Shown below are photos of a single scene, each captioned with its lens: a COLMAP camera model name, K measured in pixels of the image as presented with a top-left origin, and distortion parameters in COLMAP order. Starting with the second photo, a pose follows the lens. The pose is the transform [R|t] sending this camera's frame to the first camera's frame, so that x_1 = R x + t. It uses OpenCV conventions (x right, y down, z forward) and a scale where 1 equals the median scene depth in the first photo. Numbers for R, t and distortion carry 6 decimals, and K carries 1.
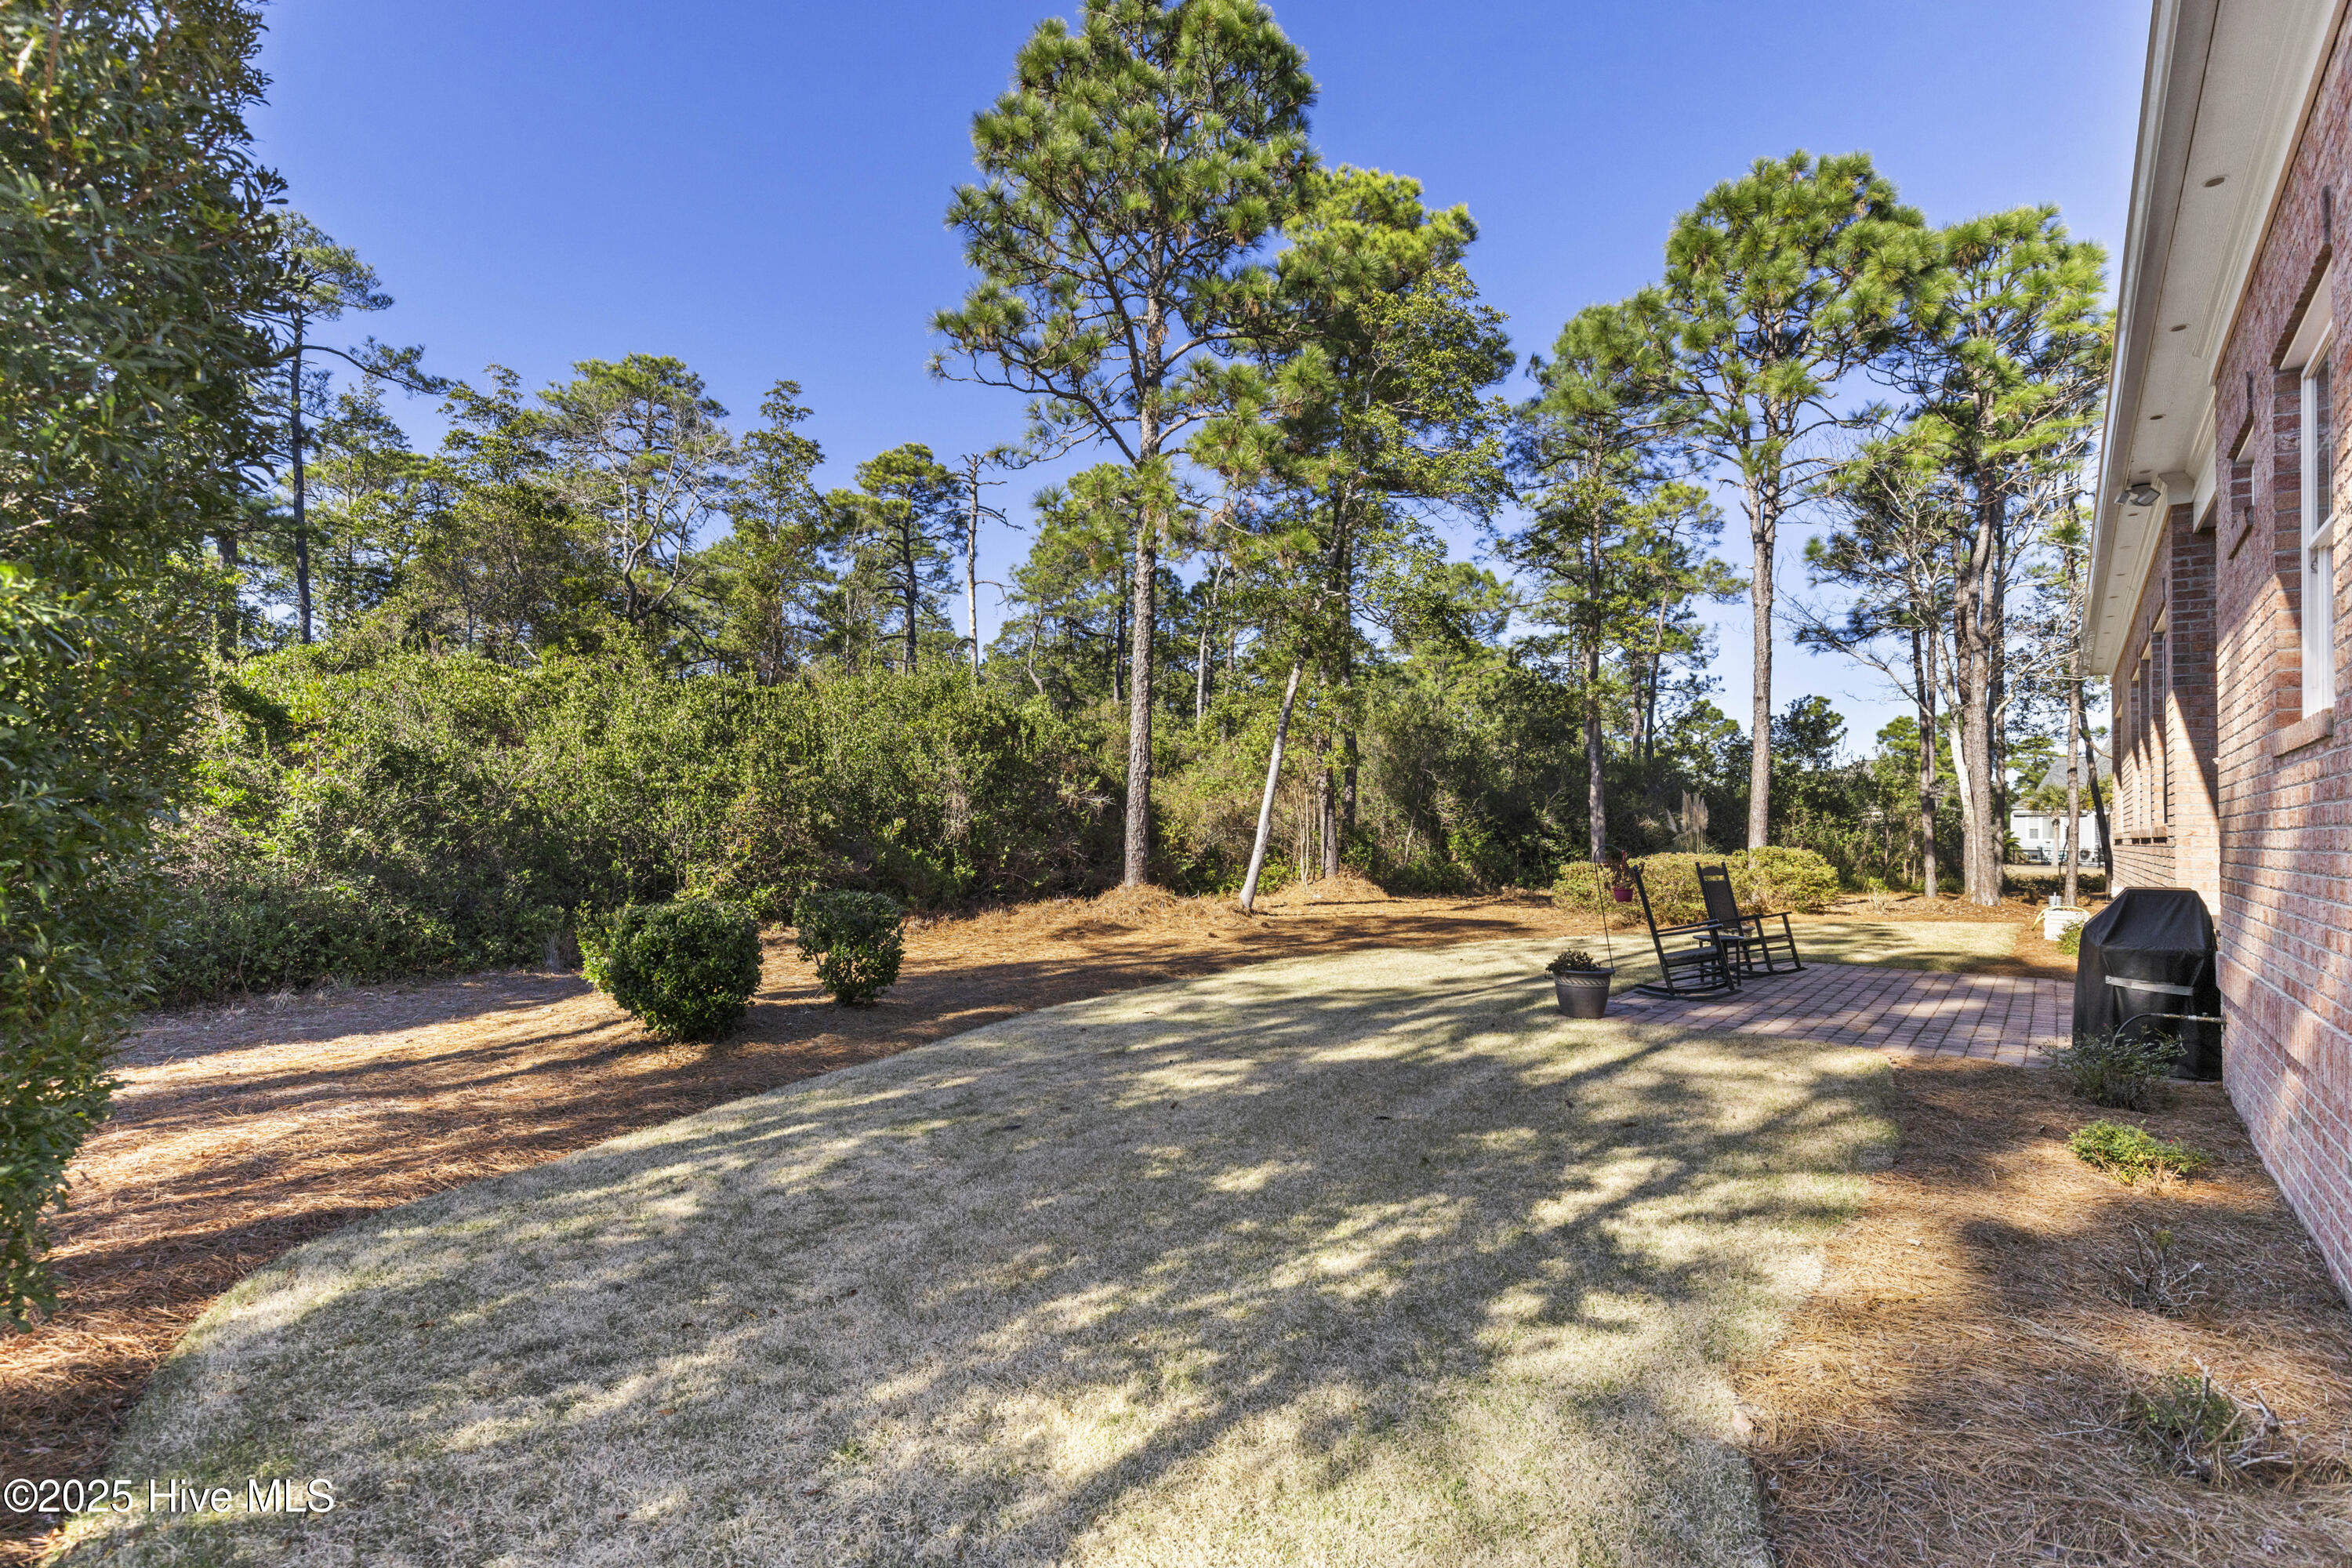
lens RADIAL K [[1071.8, 0, 1174.6], [0, 1071.8, 797.2], [0, 0, 1]] dist [0.010842, 0.000445]
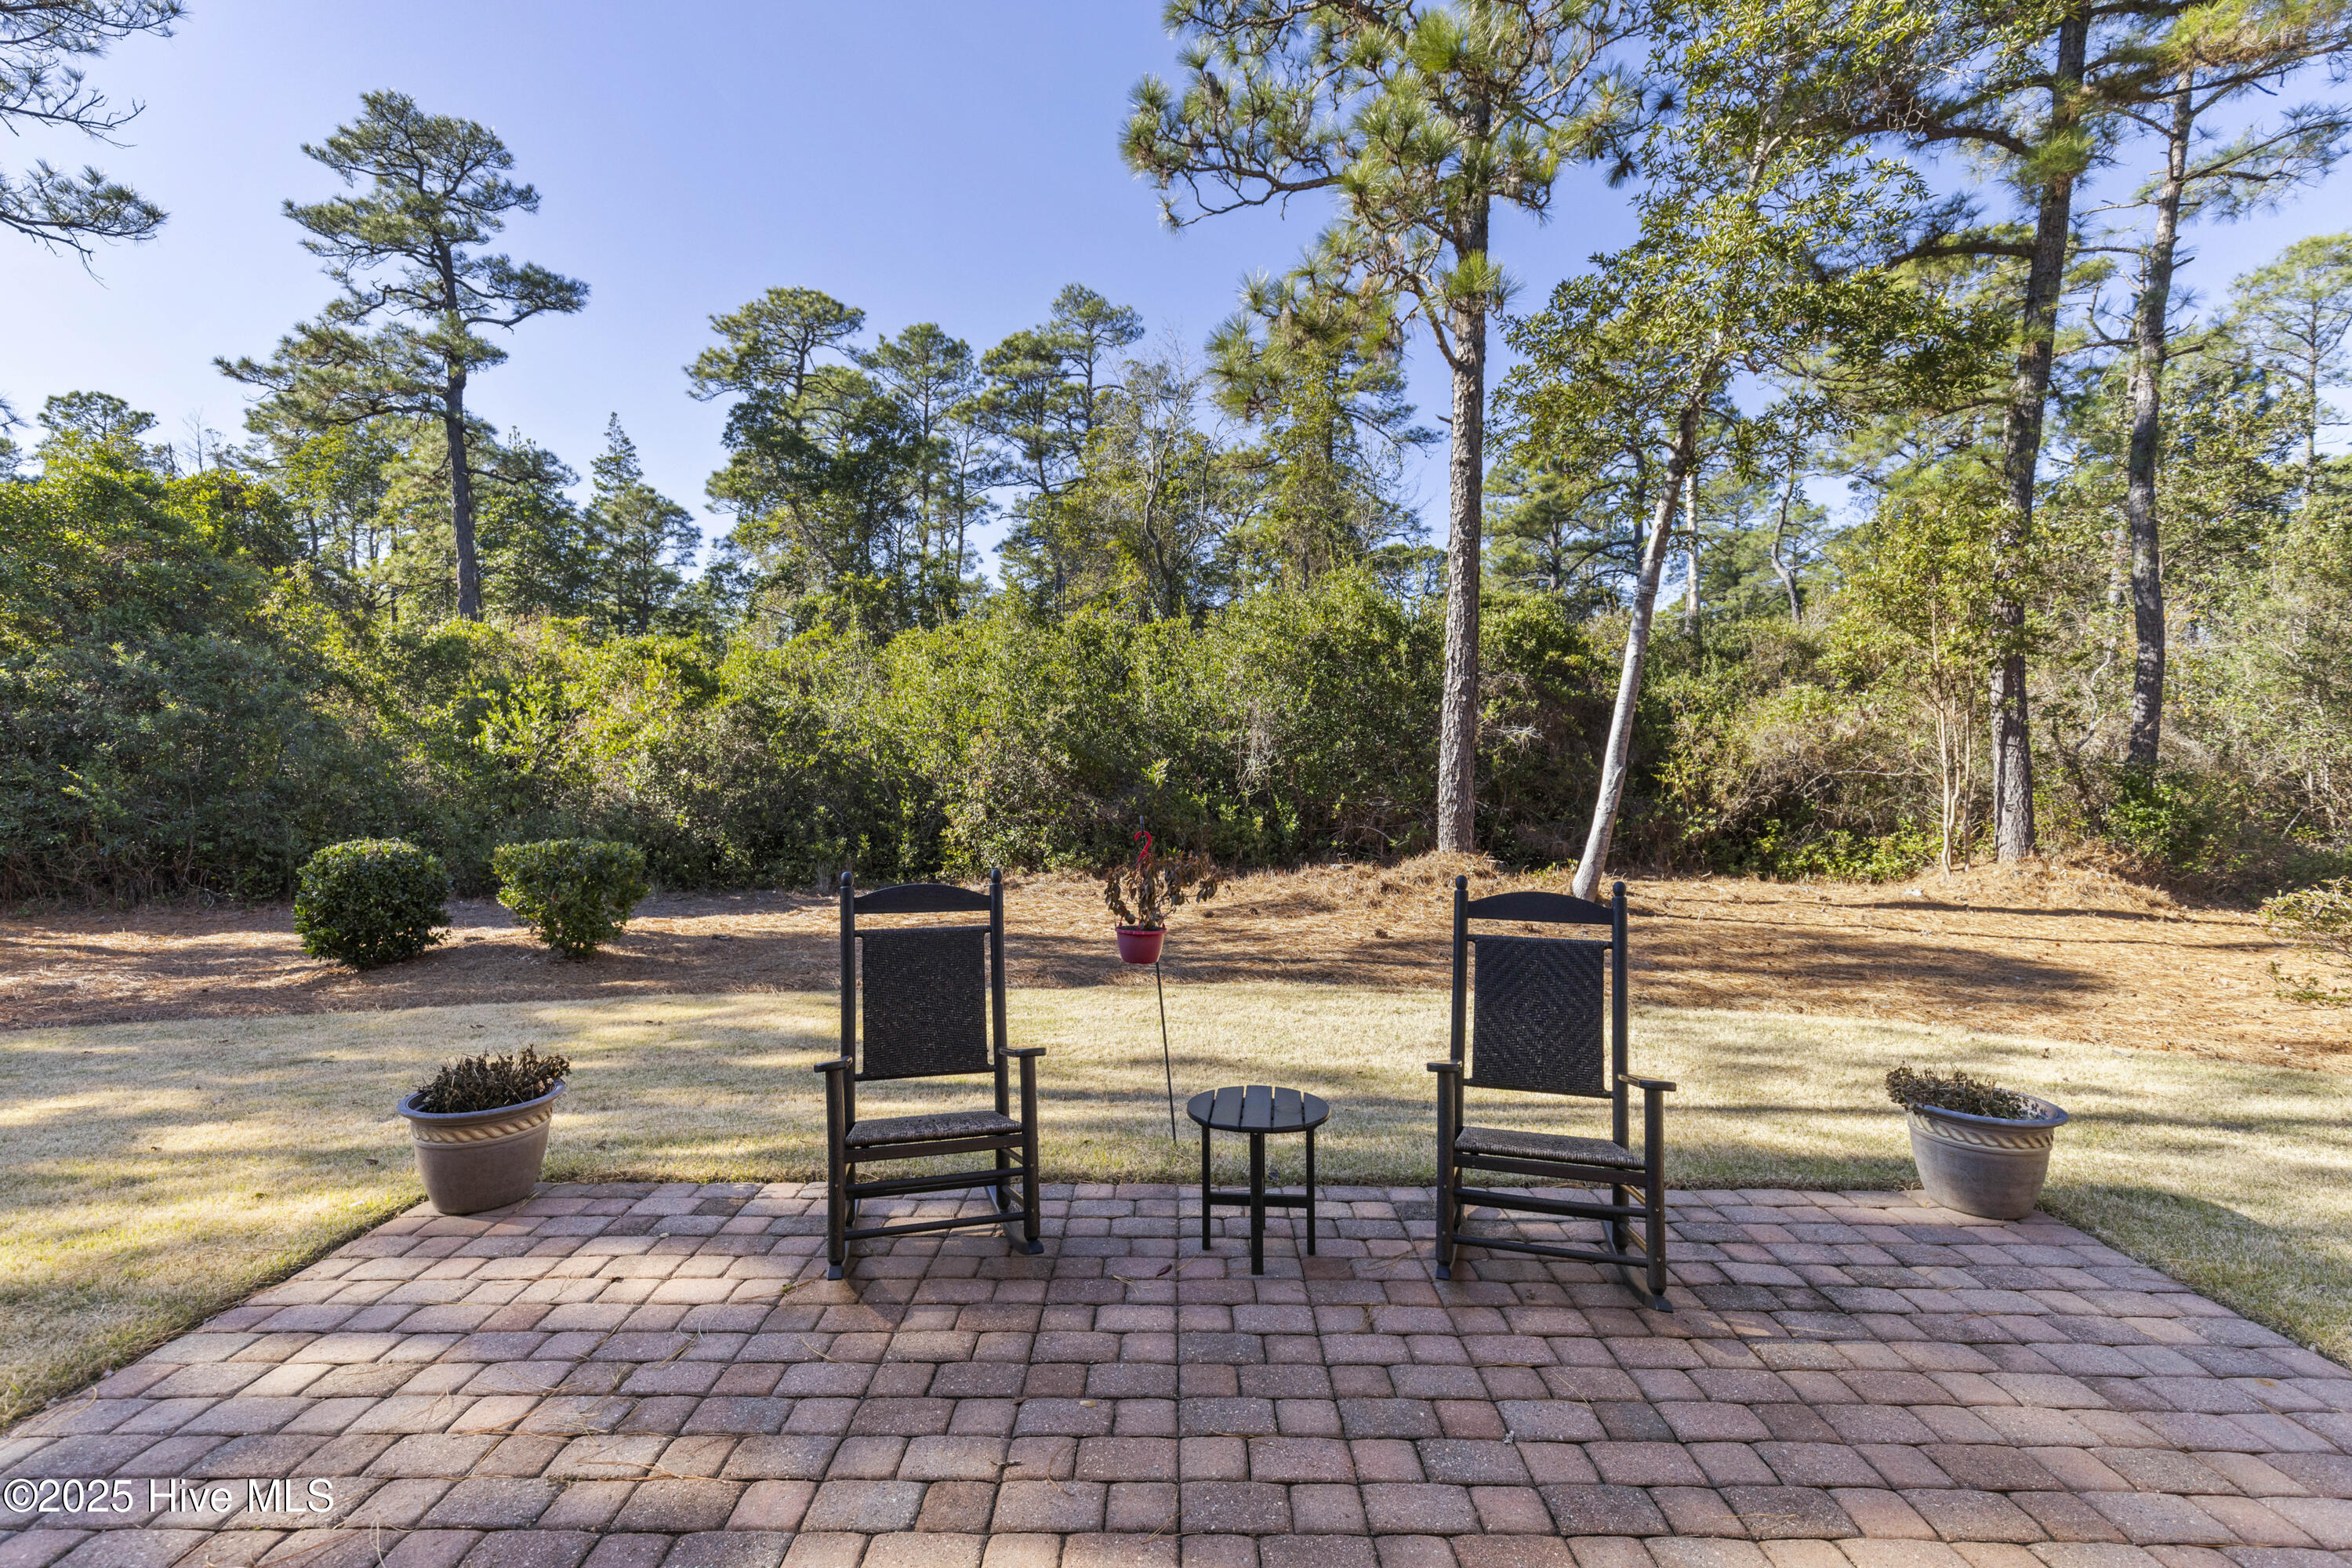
lens RADIAL K [[1071.8, 0, 1174.6], [0, 1071.8, 797.2], [0, 0, 1]] dist [0.010842, 0.000445]
pose [[0.643208, 0.016534, -0.765513, 0.402448], [0.021755, 0.998969, 0.039855, 0.015547], [0.765382, -0.042289, 0.642185, 0.412778]]
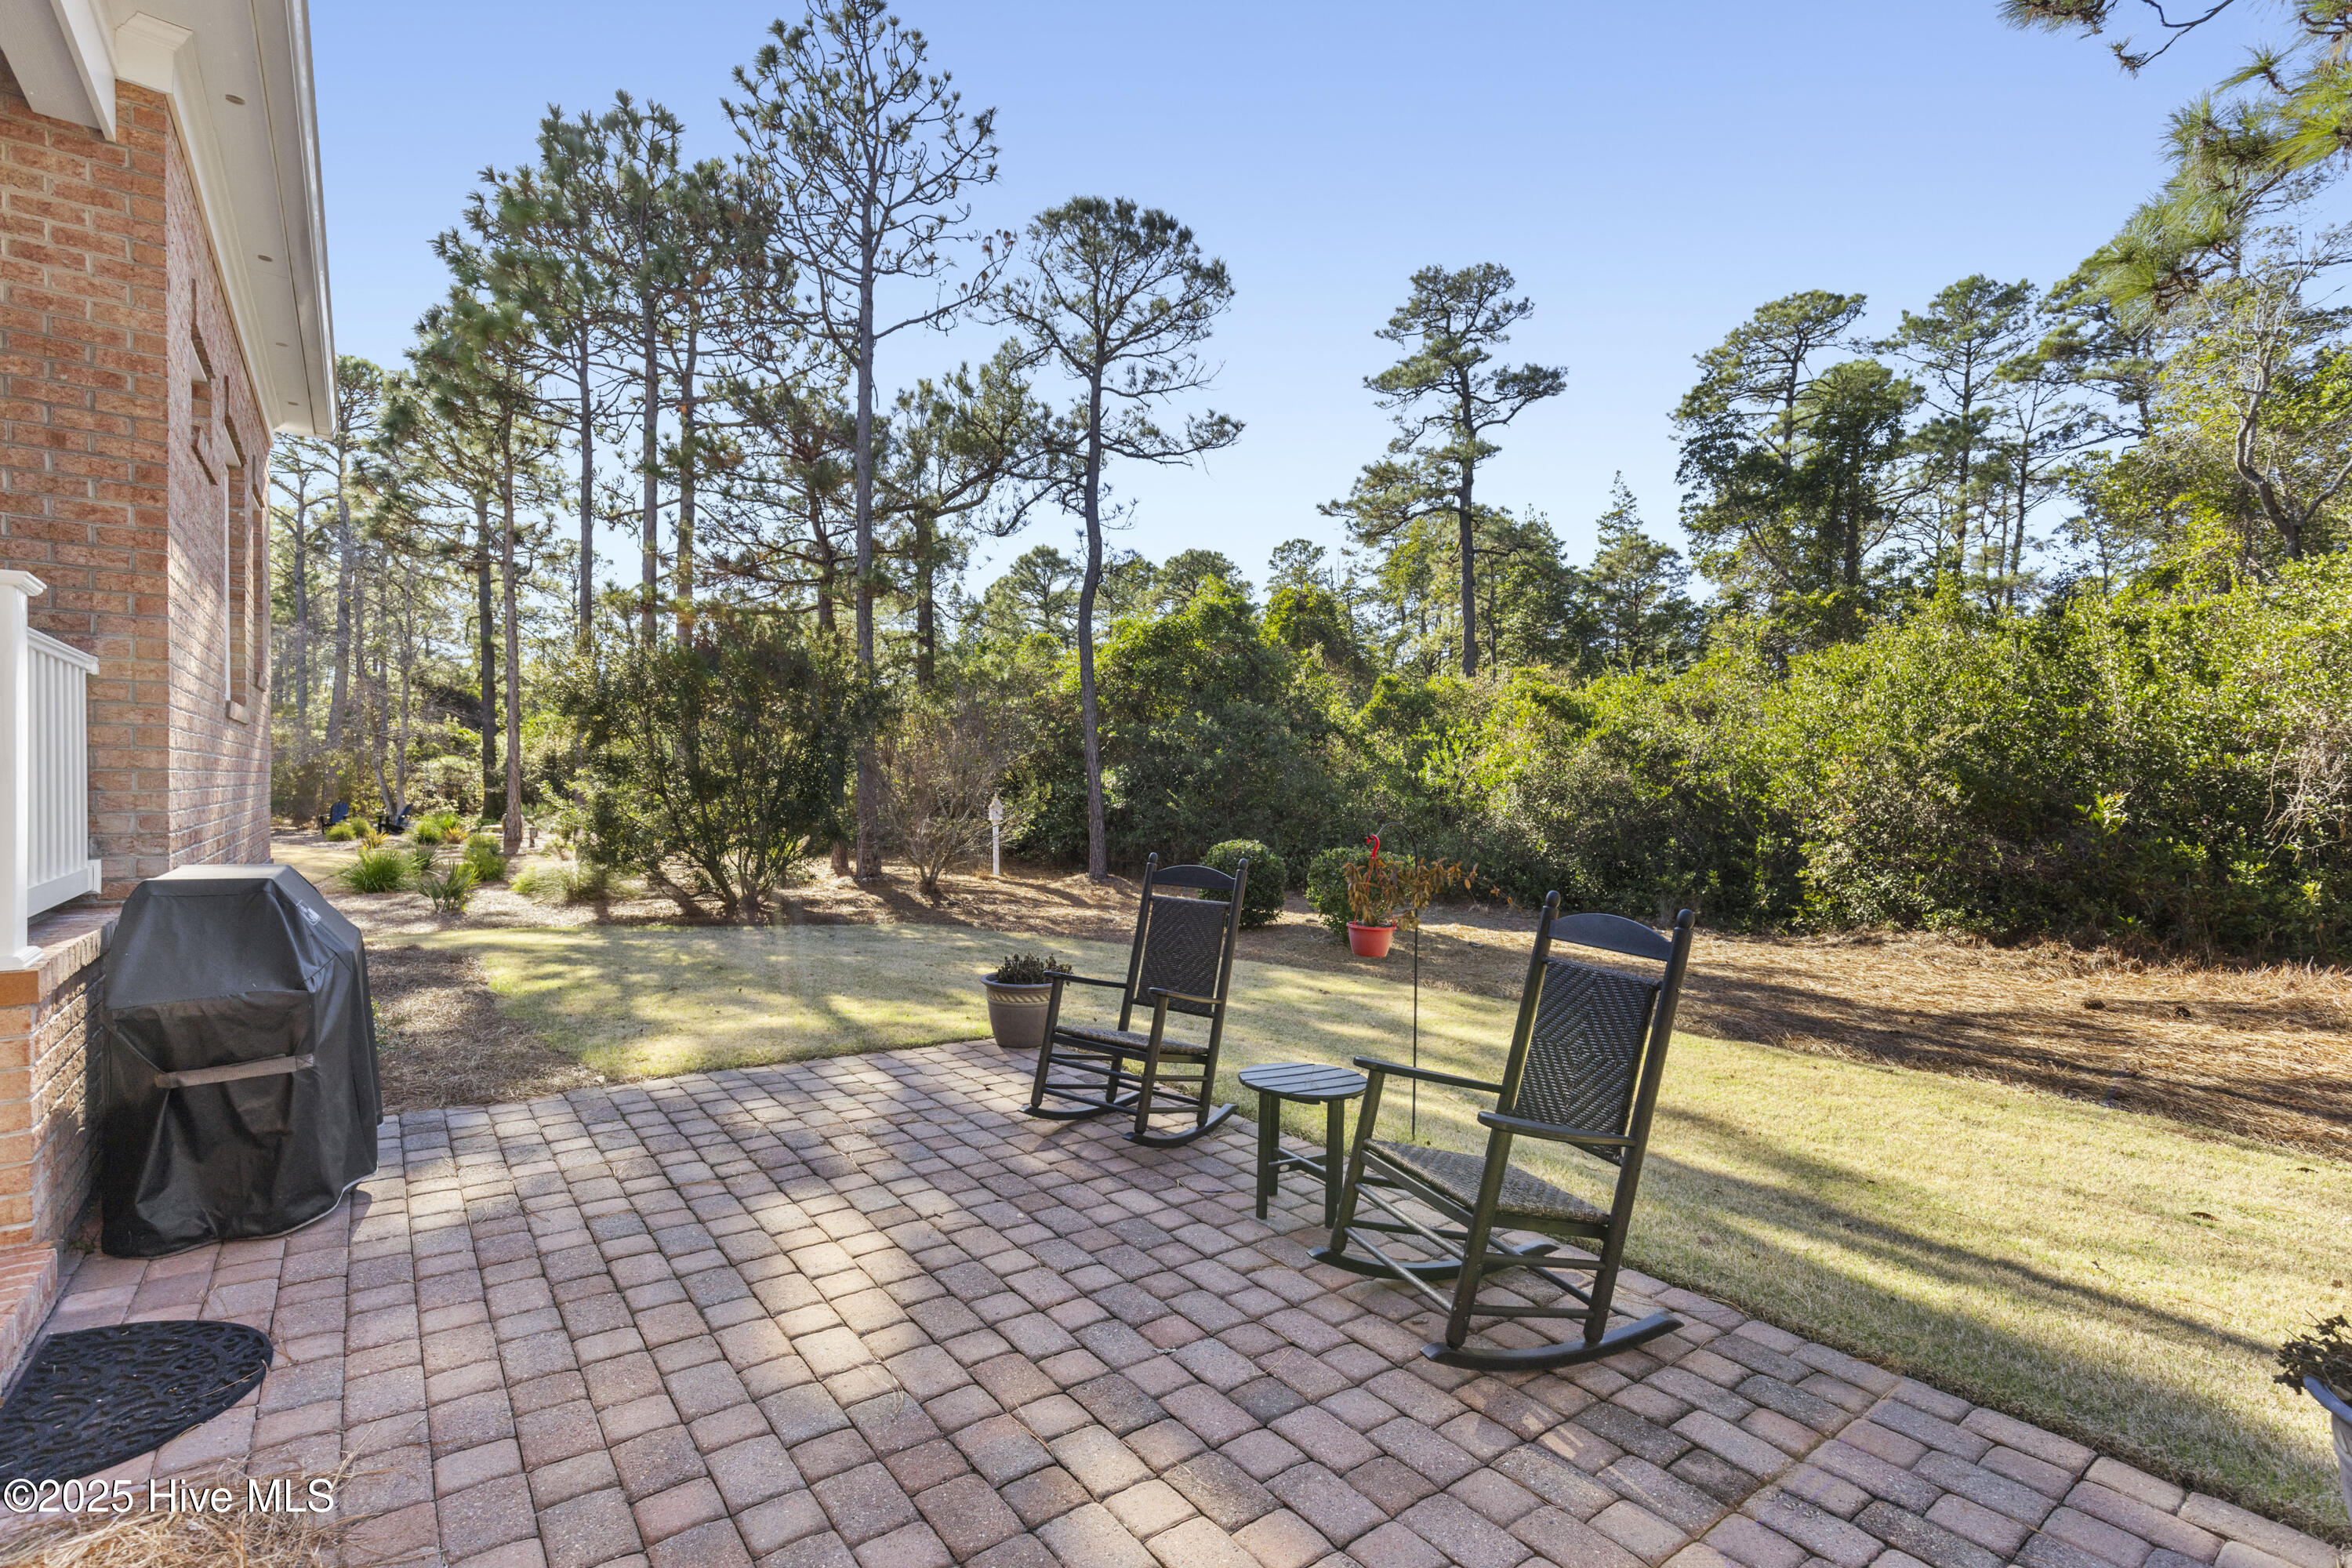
lens RADIAL K [[1071.8, 0, 1174.6], [0, 1071.8, 797.2], [0, 0, 1]] dist [0.010842, 0.000445]
pose [[-0.219627, -0.007707, -0.975553, 0.472712], [0.004040, 0.999953, -0.008809, 0.024500], [0.975576, -0.005876, -0.219586, 0.555870]]
